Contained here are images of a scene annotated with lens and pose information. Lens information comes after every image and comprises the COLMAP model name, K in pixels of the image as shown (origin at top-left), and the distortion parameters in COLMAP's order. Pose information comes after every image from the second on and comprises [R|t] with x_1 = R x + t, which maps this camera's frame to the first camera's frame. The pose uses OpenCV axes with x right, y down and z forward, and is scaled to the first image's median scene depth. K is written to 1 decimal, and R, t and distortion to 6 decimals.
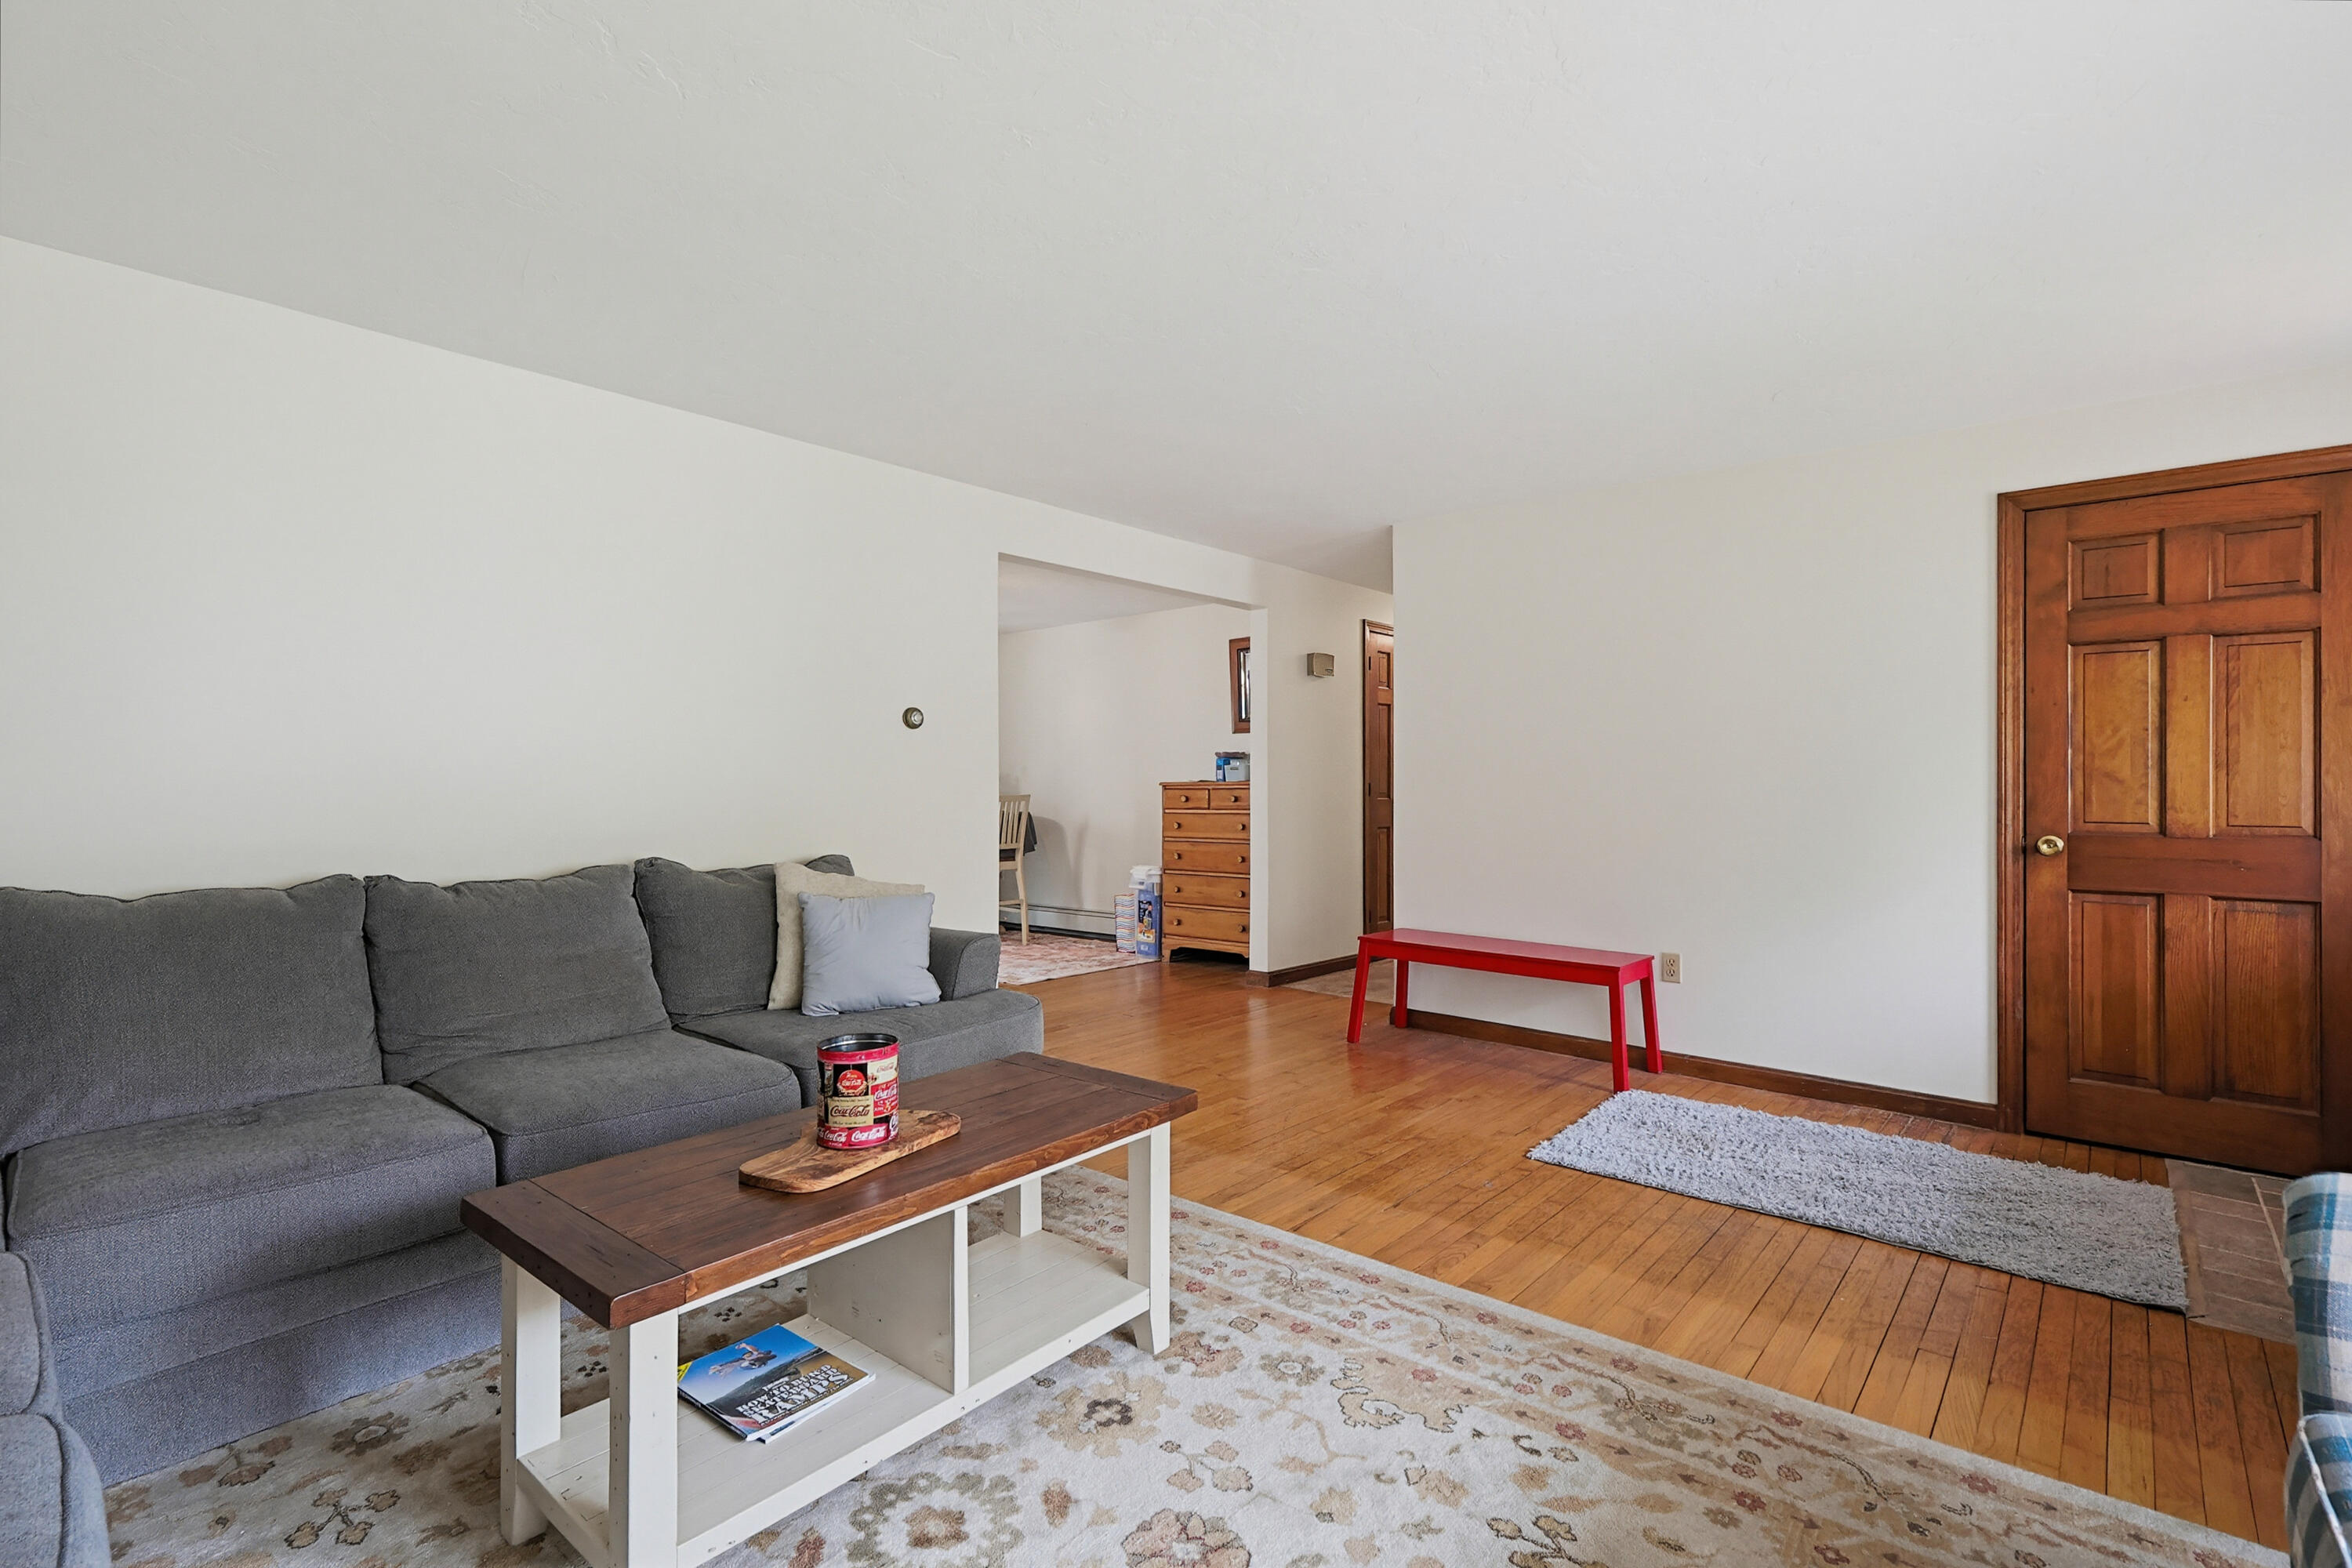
lens RADIAL K [[1089.9, 0, 1176.0], [0, 1089.9, 784.0], [0, 0, 1]] dist [-0.001293, -0.001057]
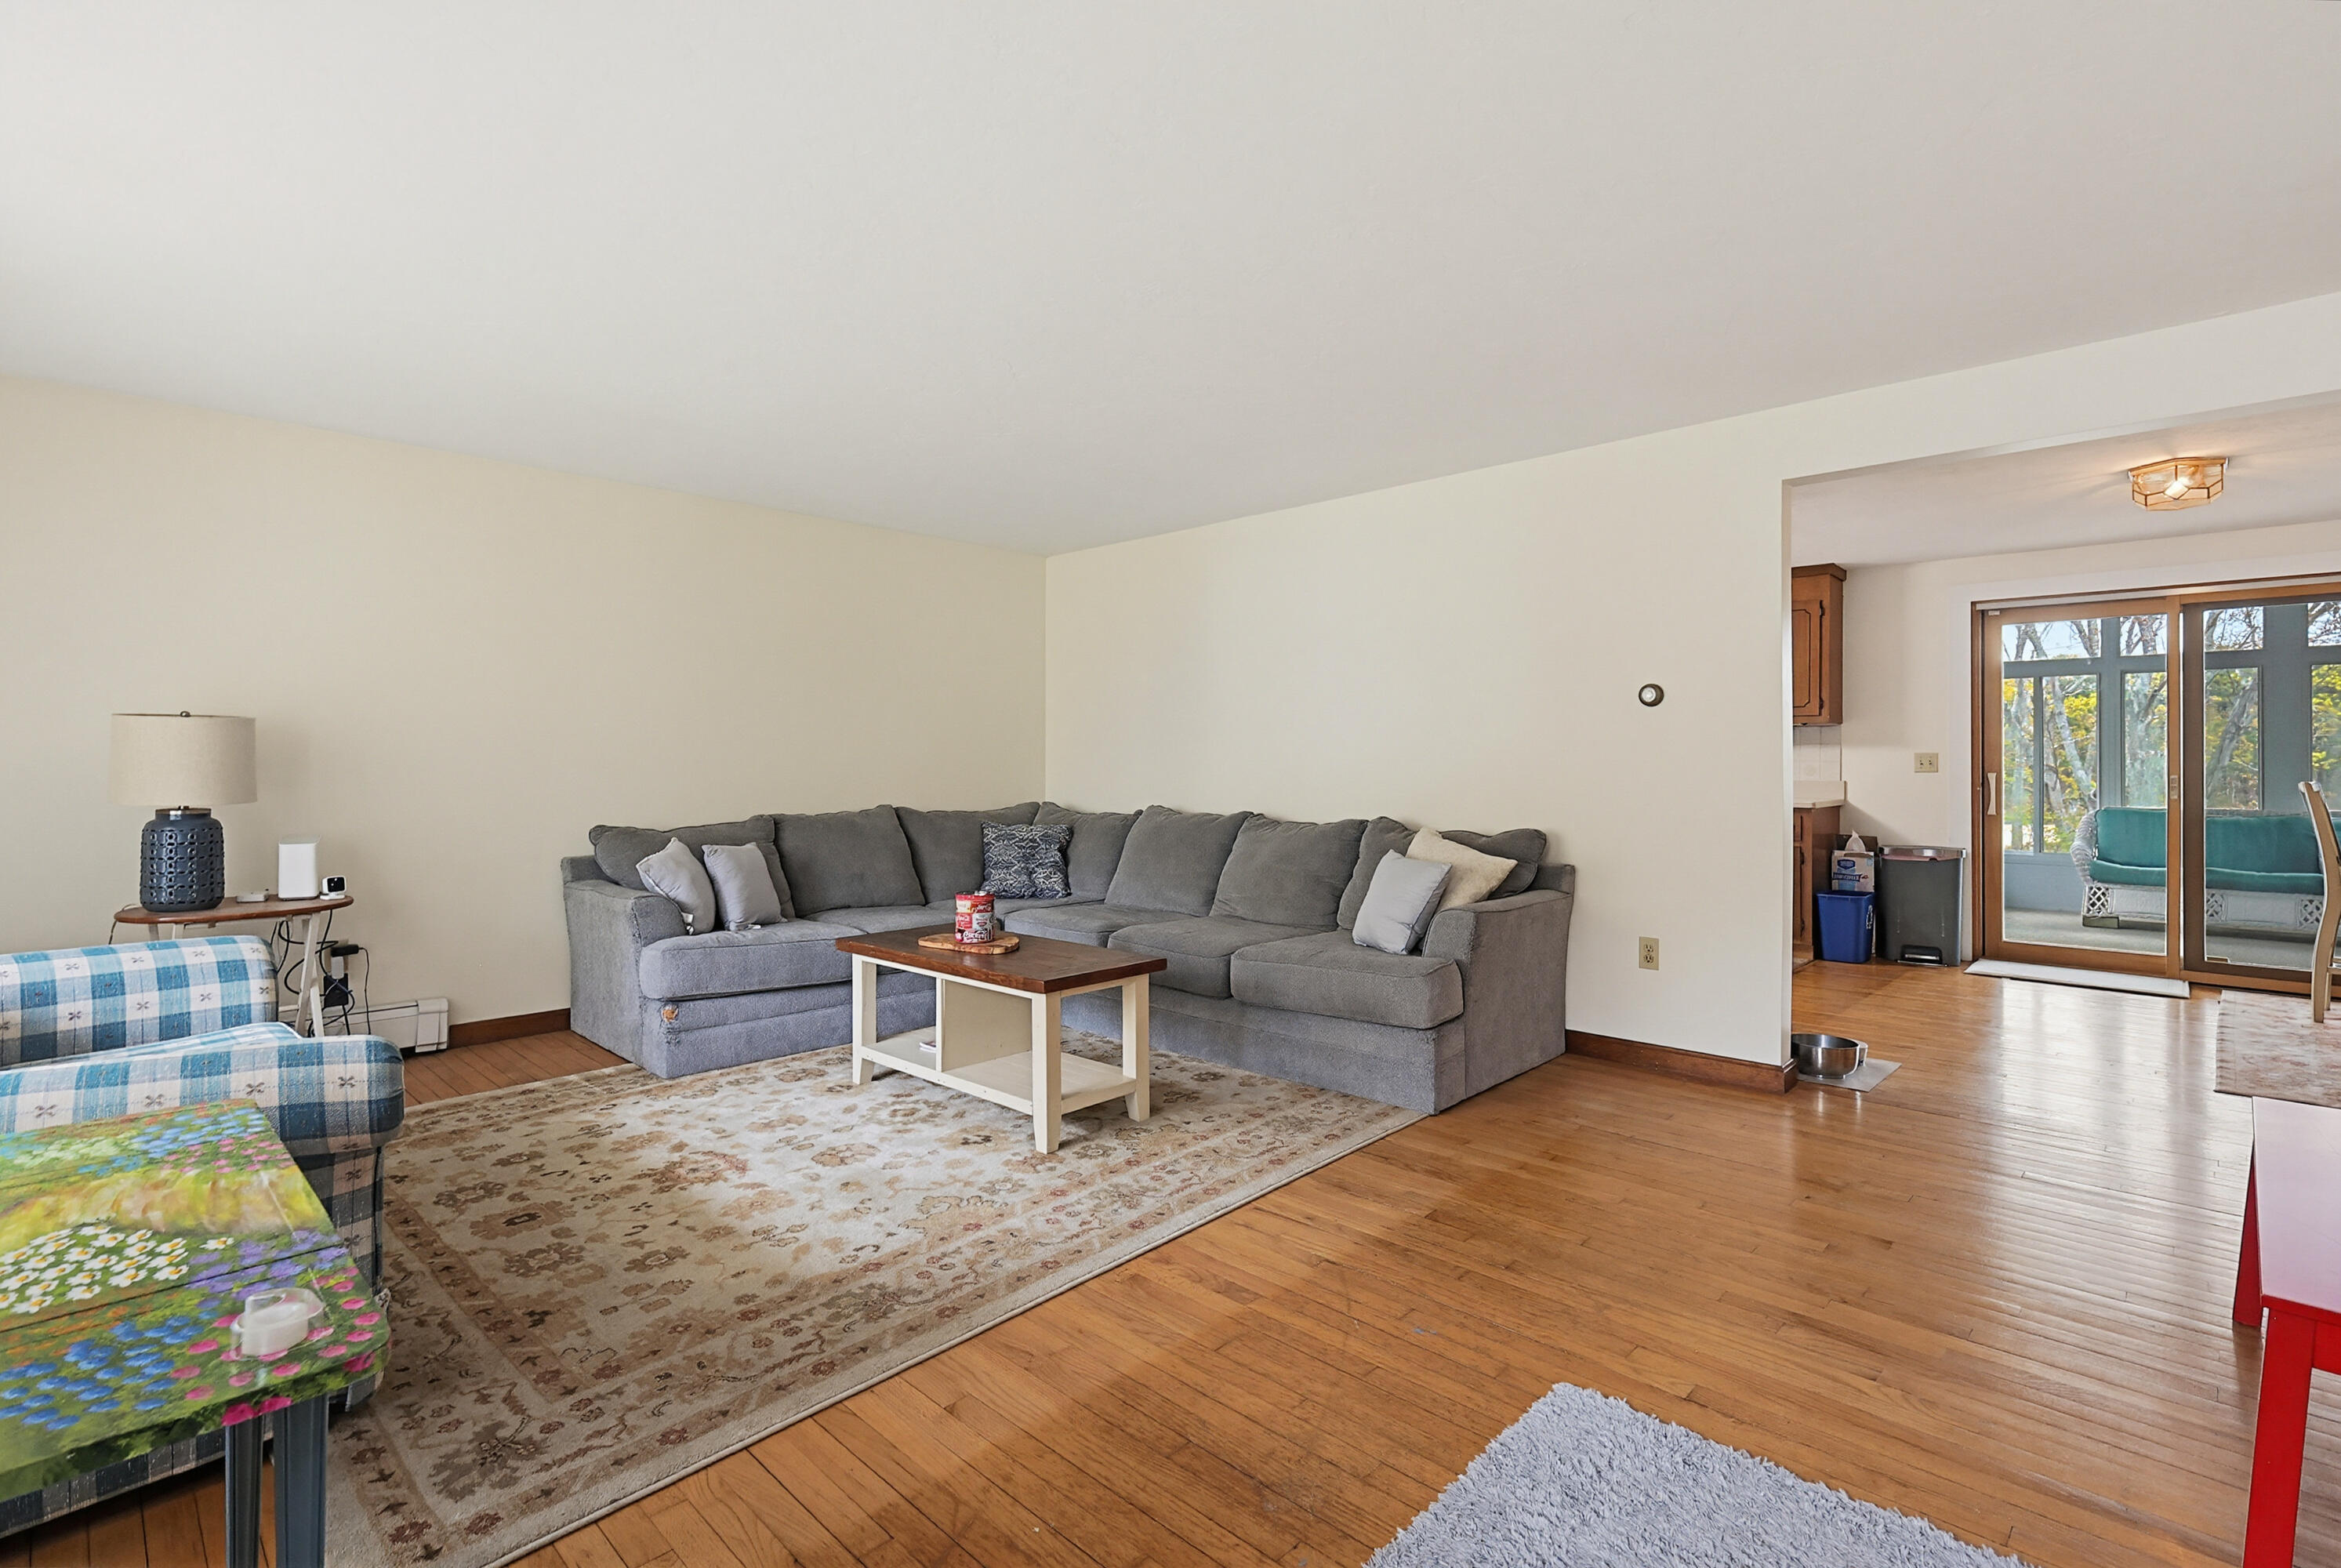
lens RADIAL K [[1094.0, 0, 1180.9], [0, 1094.0, 776.3], [0, 0, 1]] dist [0.003295, 0.000868]
pose [[-0.053345, 0.013985, -0.998478, 1.548916], [-0.001520, 0.999900, 0.014086, -0.006909], [0.998575, 0.002269, -0.053319, 1.360060]]
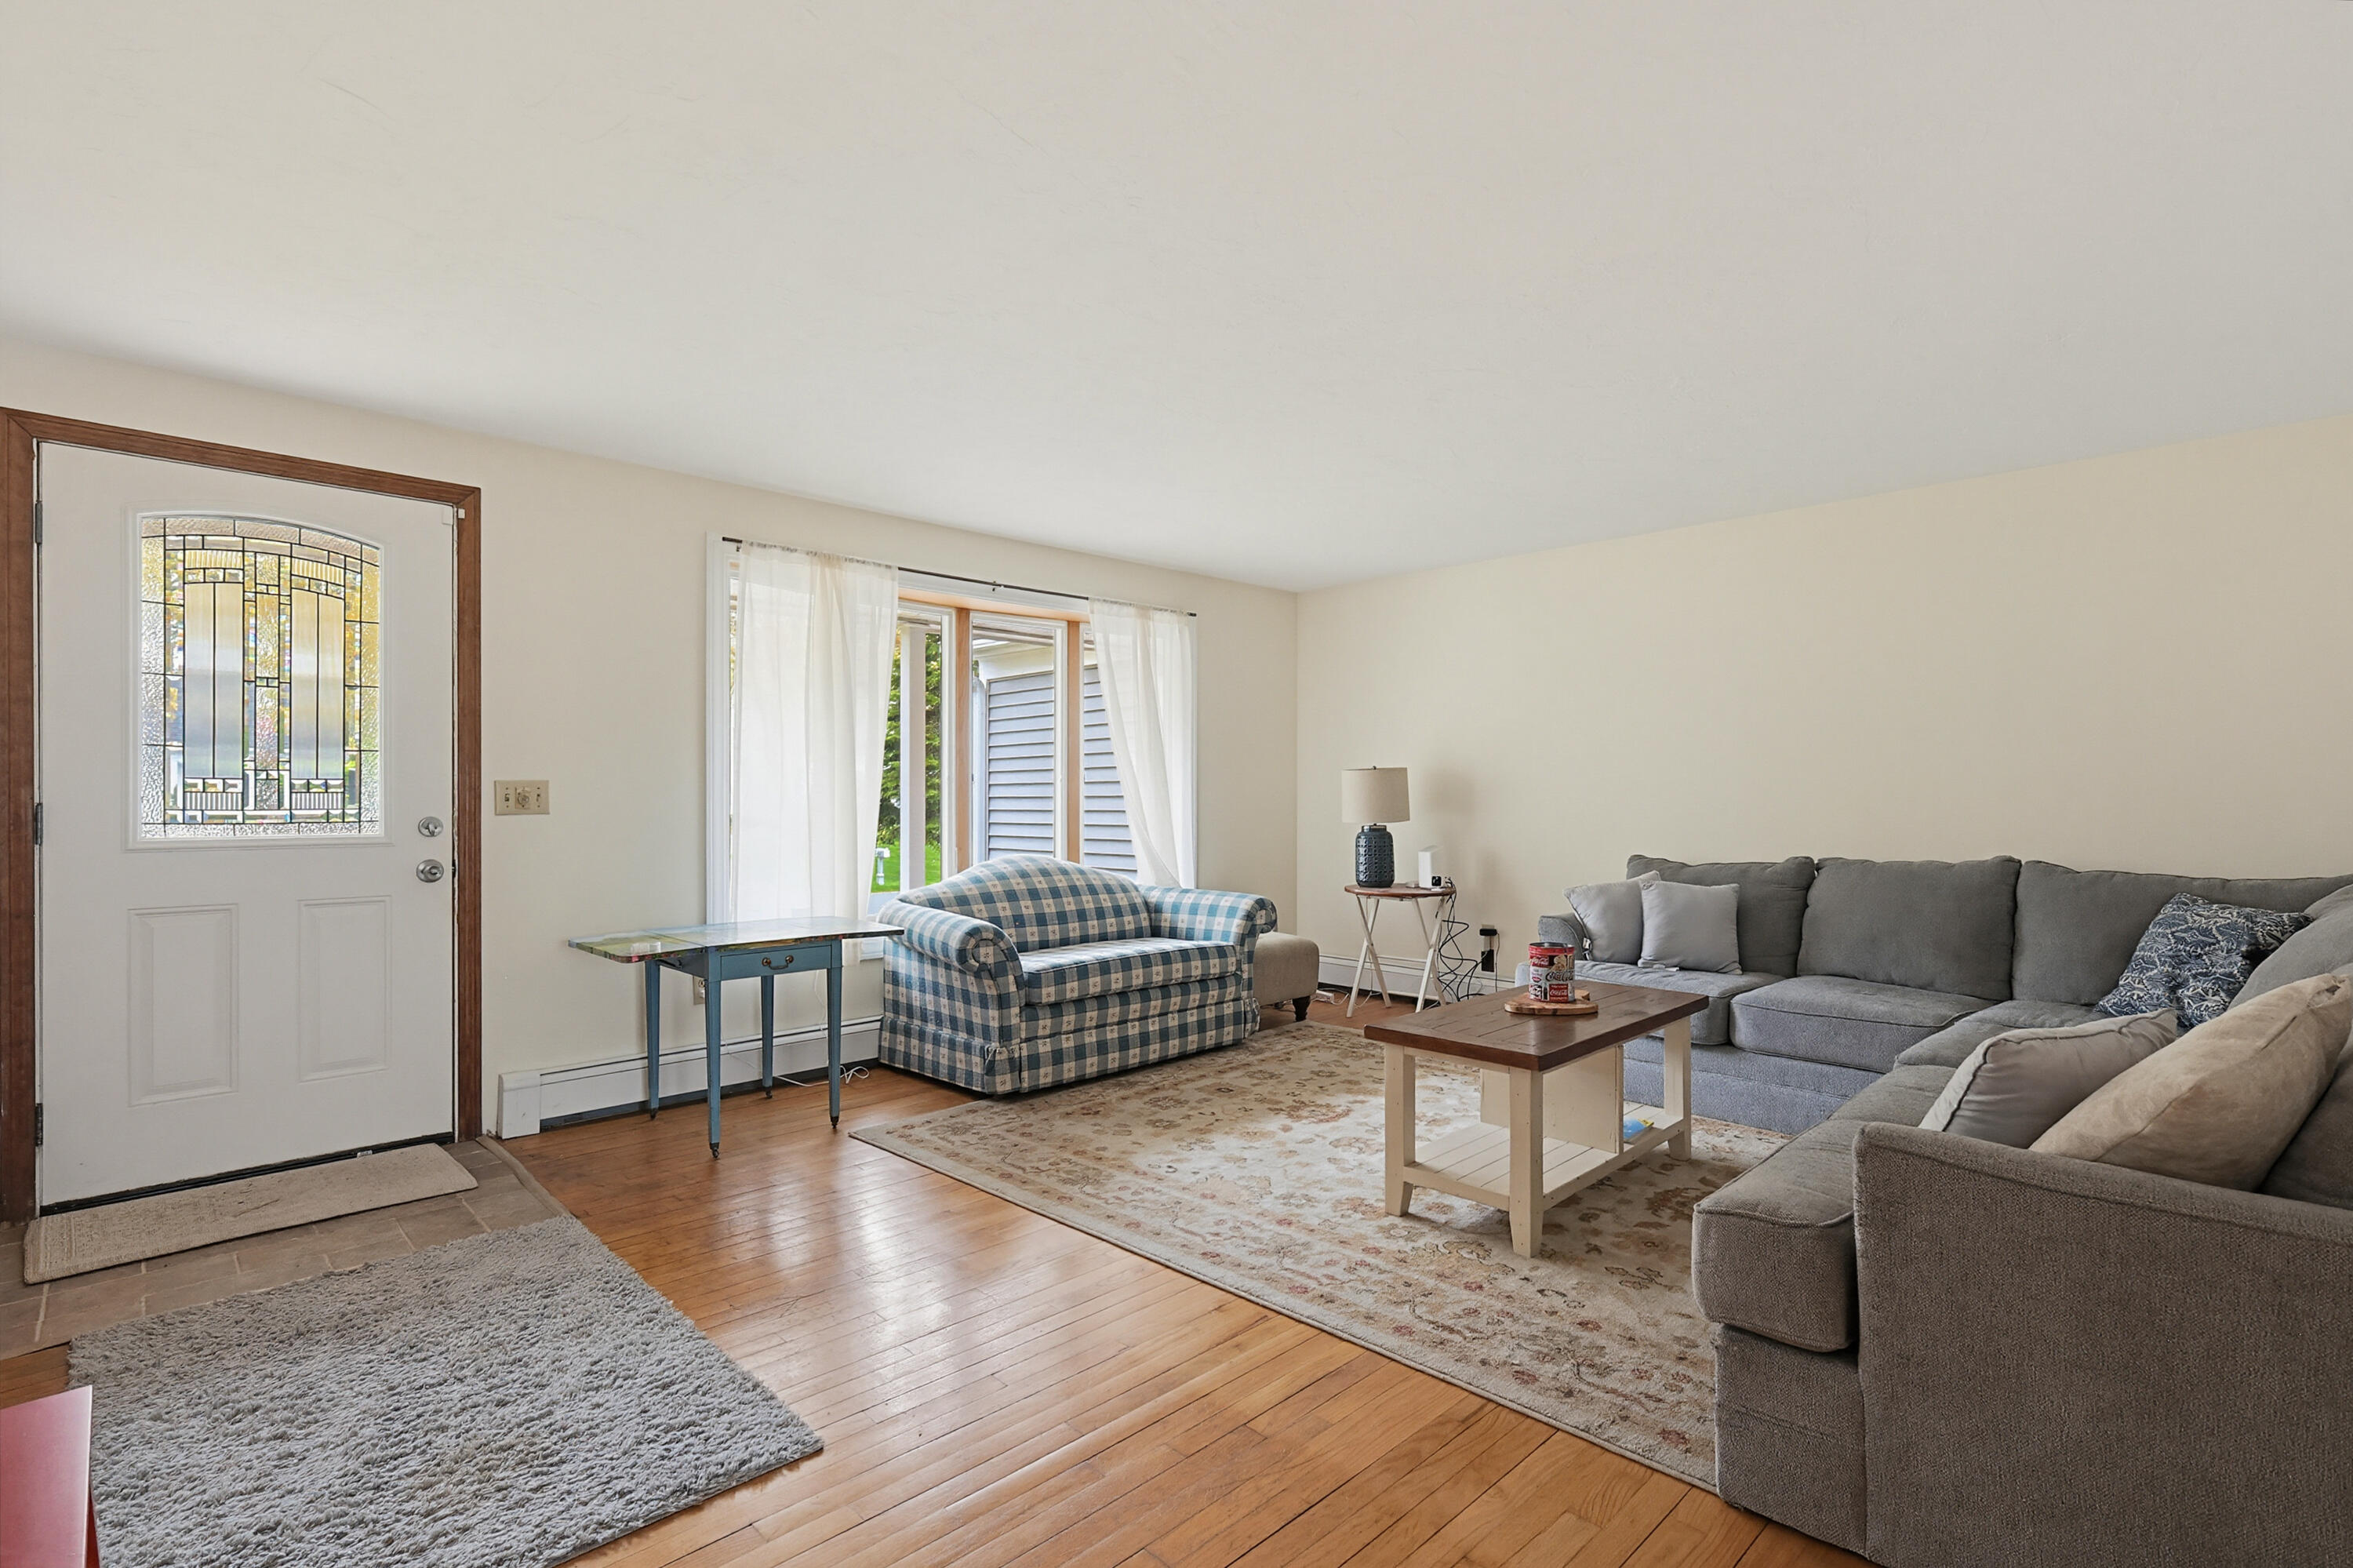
lens RADIAL K [[1095.8, 0, 1186.2], [0, 1095.8, 810.8], [0, 0, 1]] dist [0.000431, 0.000228]
pose [[-0.996245, -0.001728, 0.086559, 0.133857], [-0.000664, 0.999924, 0.012318, -0.000354], [-0.086573, 0.012214, -0.996171, 2.573975]]
